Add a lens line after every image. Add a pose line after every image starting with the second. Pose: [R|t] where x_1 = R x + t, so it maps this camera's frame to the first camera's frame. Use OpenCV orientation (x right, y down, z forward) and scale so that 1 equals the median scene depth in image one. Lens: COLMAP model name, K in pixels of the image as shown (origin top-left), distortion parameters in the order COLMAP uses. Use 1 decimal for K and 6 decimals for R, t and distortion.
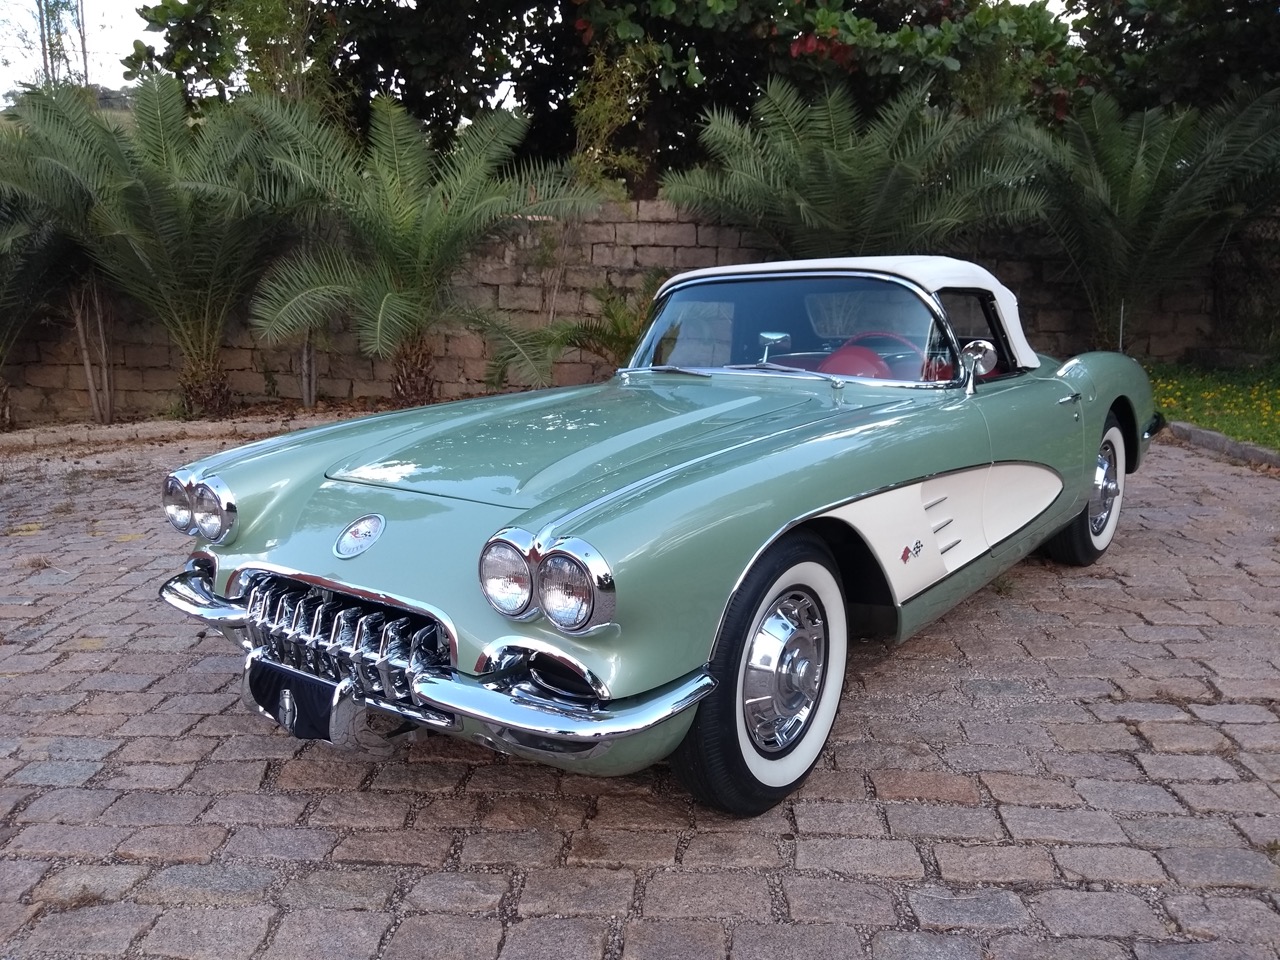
lens RADIAL K [[971.7, 0, 640.0], [0, 971.7, 480.0], [0, 0, 1]] dist [0.035318, -0.058484]
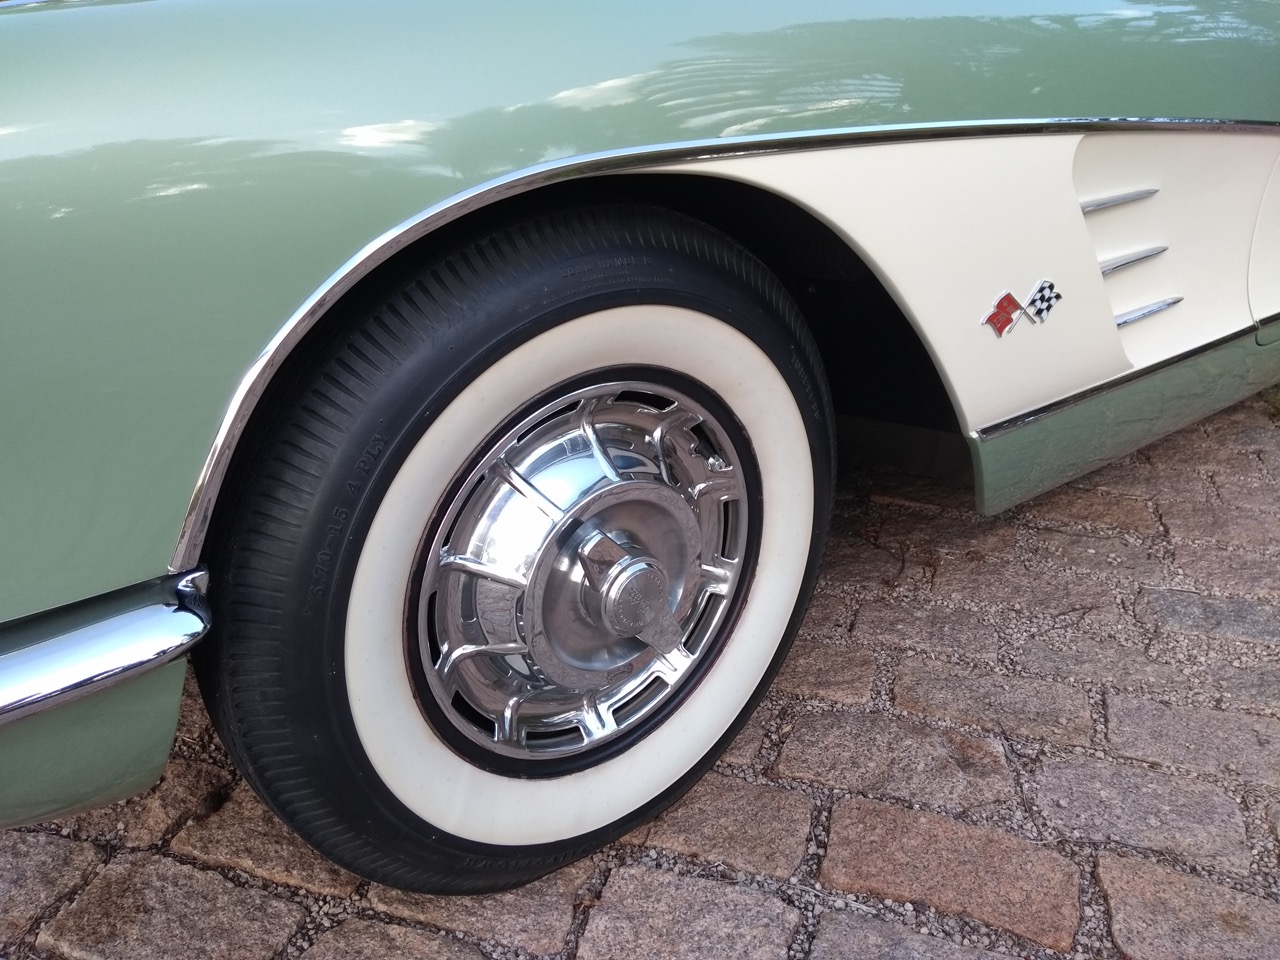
lens RADIAL K [[971.7, 0, 640.0], [0, 971.7, 480.0], [0, 0, 1]] dist [0.035318, -0.058484]
pose [[0.967337, 0.097281, -0.234085, 0.226267], [-0.042407, 0.972522, 0.228918, 0.056445], [0.249922, -0.211514, 0.944881, 0.557496]]
